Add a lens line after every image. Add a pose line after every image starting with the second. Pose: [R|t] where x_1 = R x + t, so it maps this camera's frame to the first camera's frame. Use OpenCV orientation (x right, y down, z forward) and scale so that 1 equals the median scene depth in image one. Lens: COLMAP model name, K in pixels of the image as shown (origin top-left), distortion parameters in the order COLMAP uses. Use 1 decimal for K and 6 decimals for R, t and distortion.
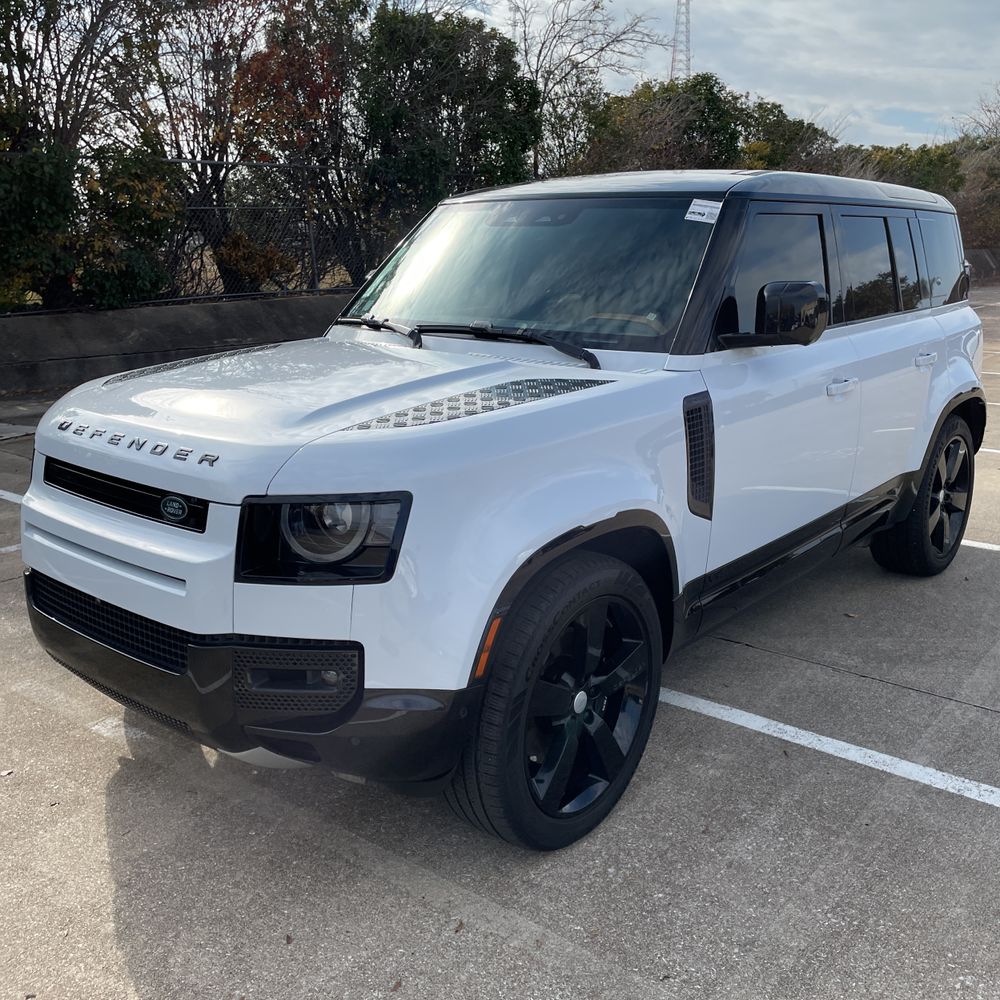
lens RADIAL K [[1004.4, 0, 498.6], [0, 1004.4, 490.8], [0, 0, 1]] dist [0.100038, -0.149850]
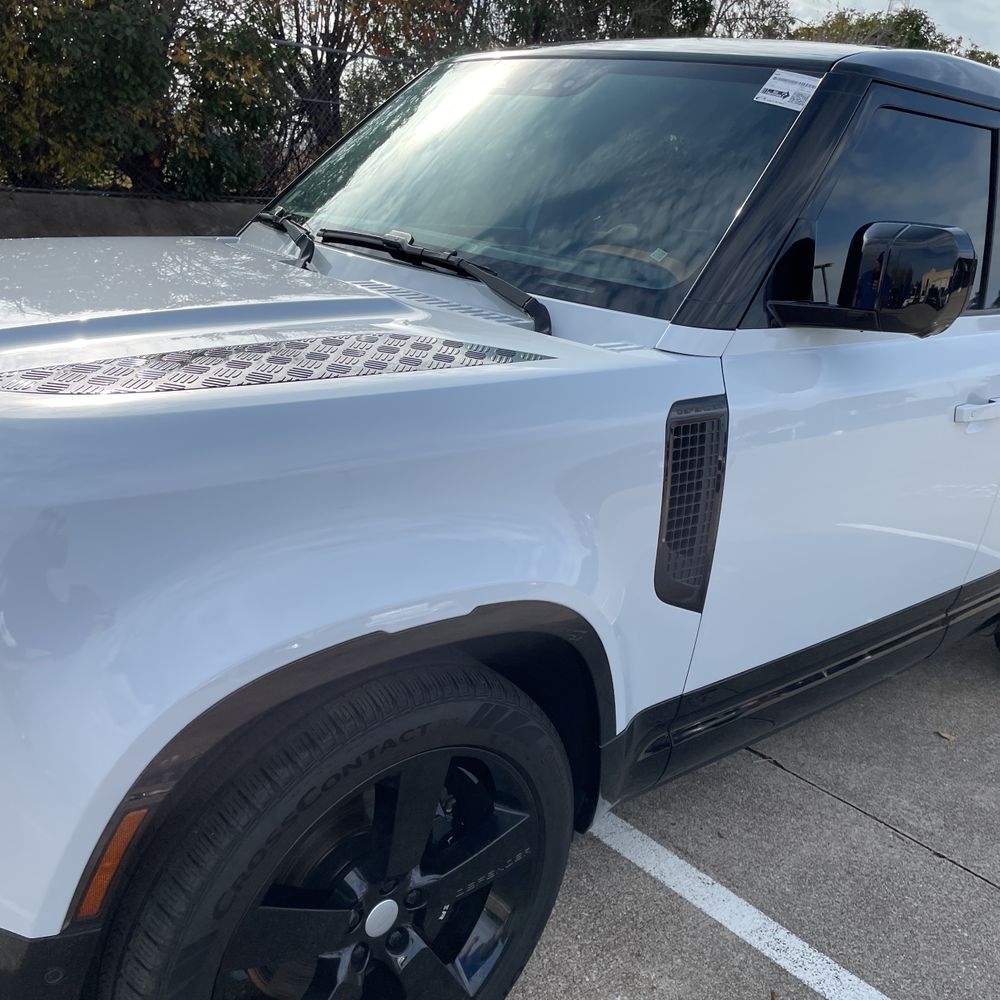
lens RADIAL K [[991.1, 0, 500.0], [0, 991.1, 500.0], [0, 0, 1]] dist [0.090190, -0.112901]
pose [[0.980709, 0.148969, -0.126562, 0.145042], [-0.139936, 0.987120, 0.077542, -0.058928], [0.136484, -0.058336, 0.988923, 0.372488]]
